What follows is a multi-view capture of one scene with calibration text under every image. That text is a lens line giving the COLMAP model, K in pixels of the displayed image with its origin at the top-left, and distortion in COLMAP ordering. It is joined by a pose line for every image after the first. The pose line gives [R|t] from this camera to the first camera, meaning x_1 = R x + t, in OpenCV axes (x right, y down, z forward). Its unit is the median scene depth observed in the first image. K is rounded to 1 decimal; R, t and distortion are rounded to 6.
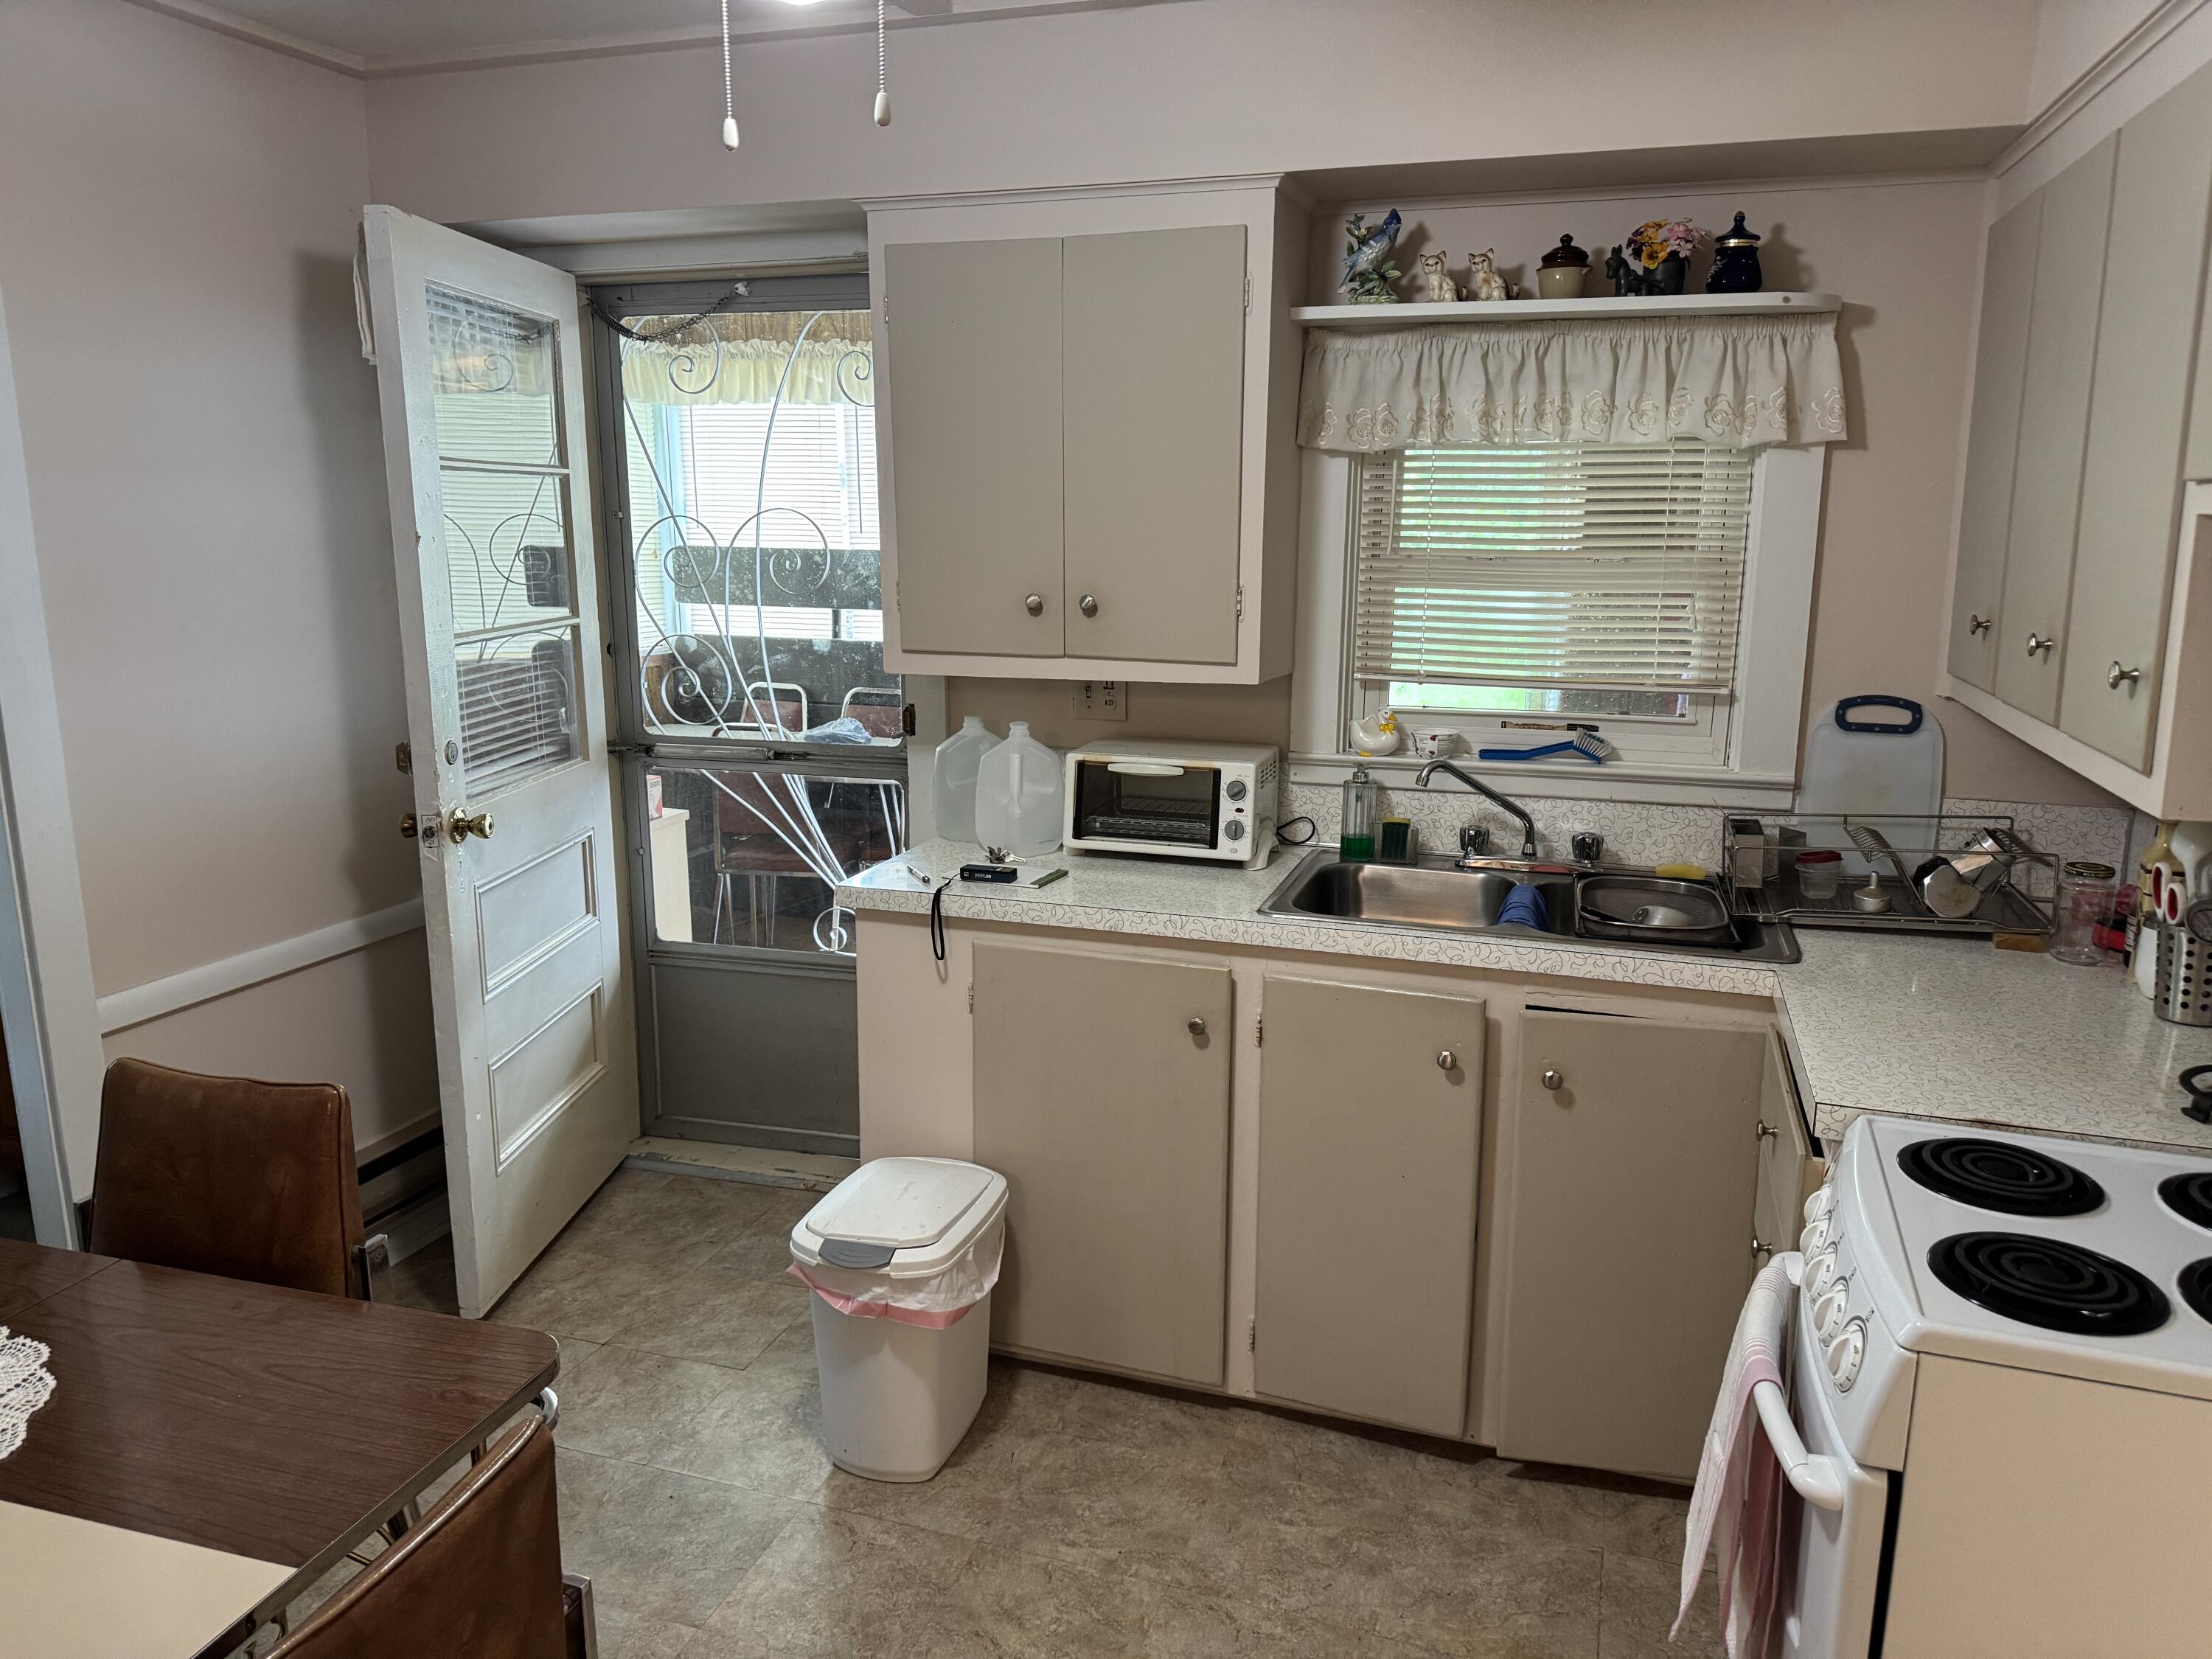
lens RADIAL K [[1574.5, 0, 1087.5], [0, 1574.5, 831.0], [0, 0, 1]] dist [0.044441, -0.067001]
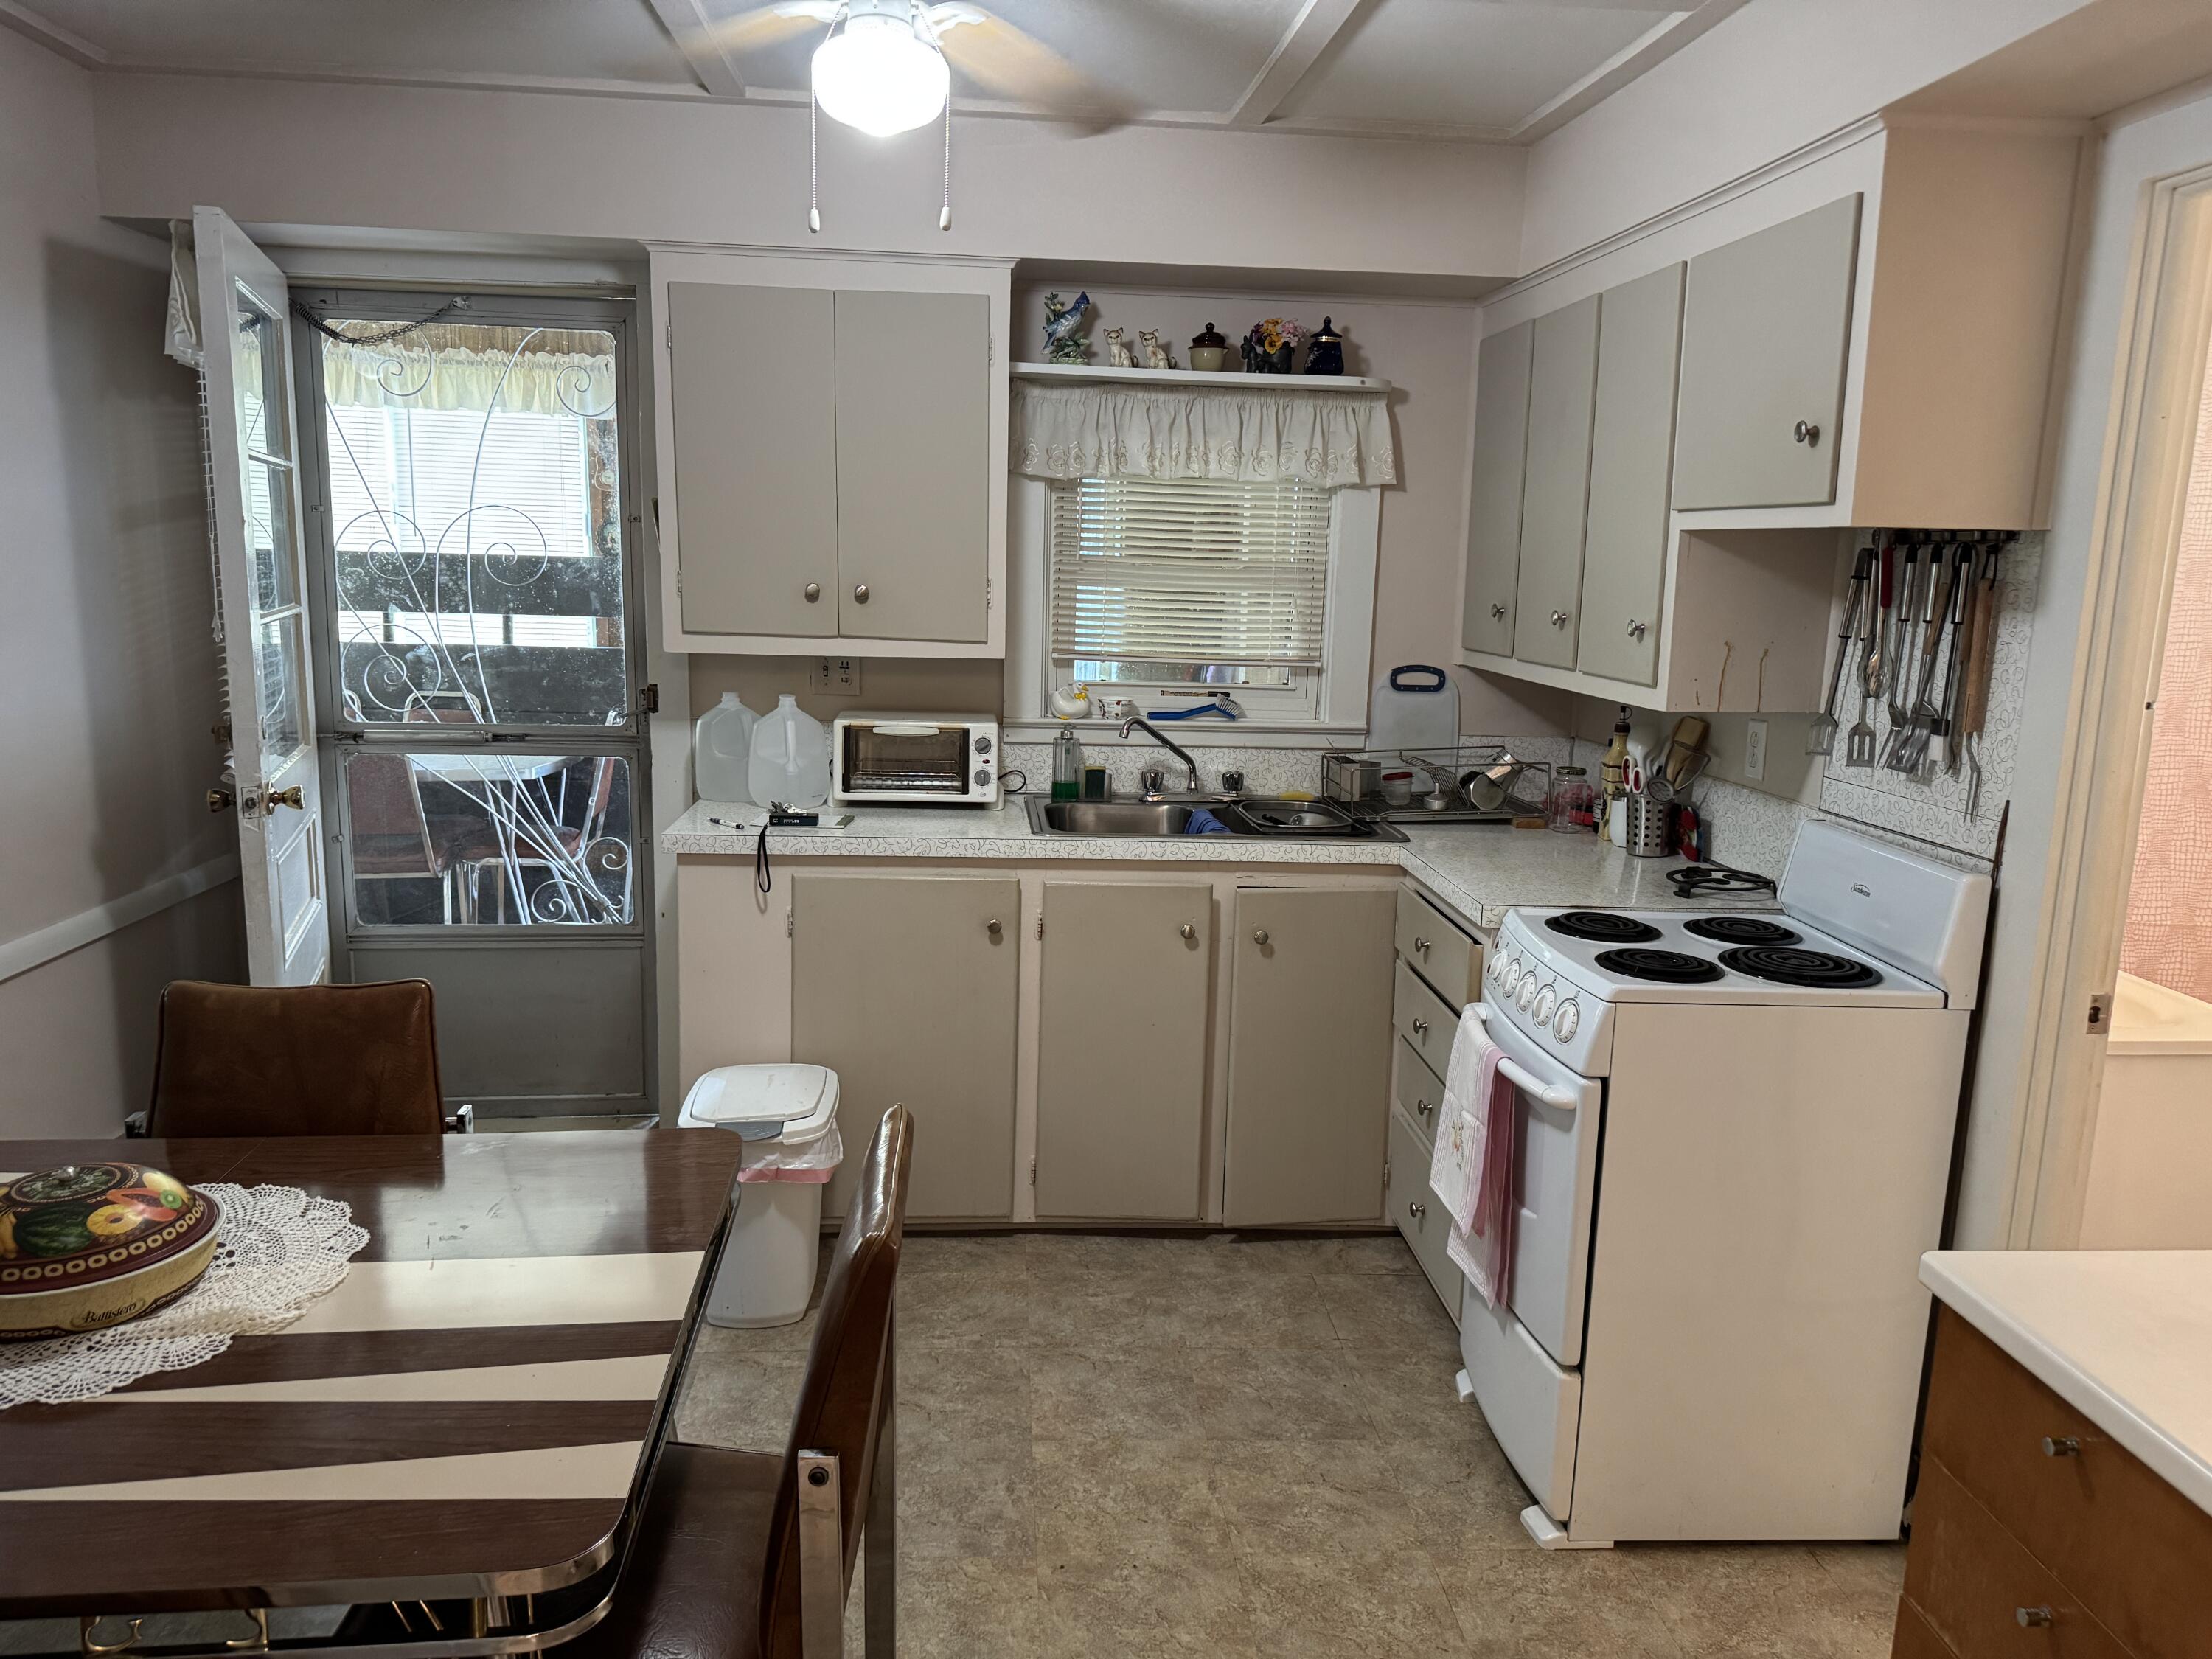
lens RADIAL K [[1574.5, 0, 1098.6], [0, 1574.5, 836.8], [0, 0, 1]] dist [0.044441, -0.067001]
pose [[0.919828, -0.047802, 0.389399, -0.328442], [0.054079, 0.998523, -0.005167, 0.061372], [-0.388577, 0.025811, 0.921055, -0.189918]]
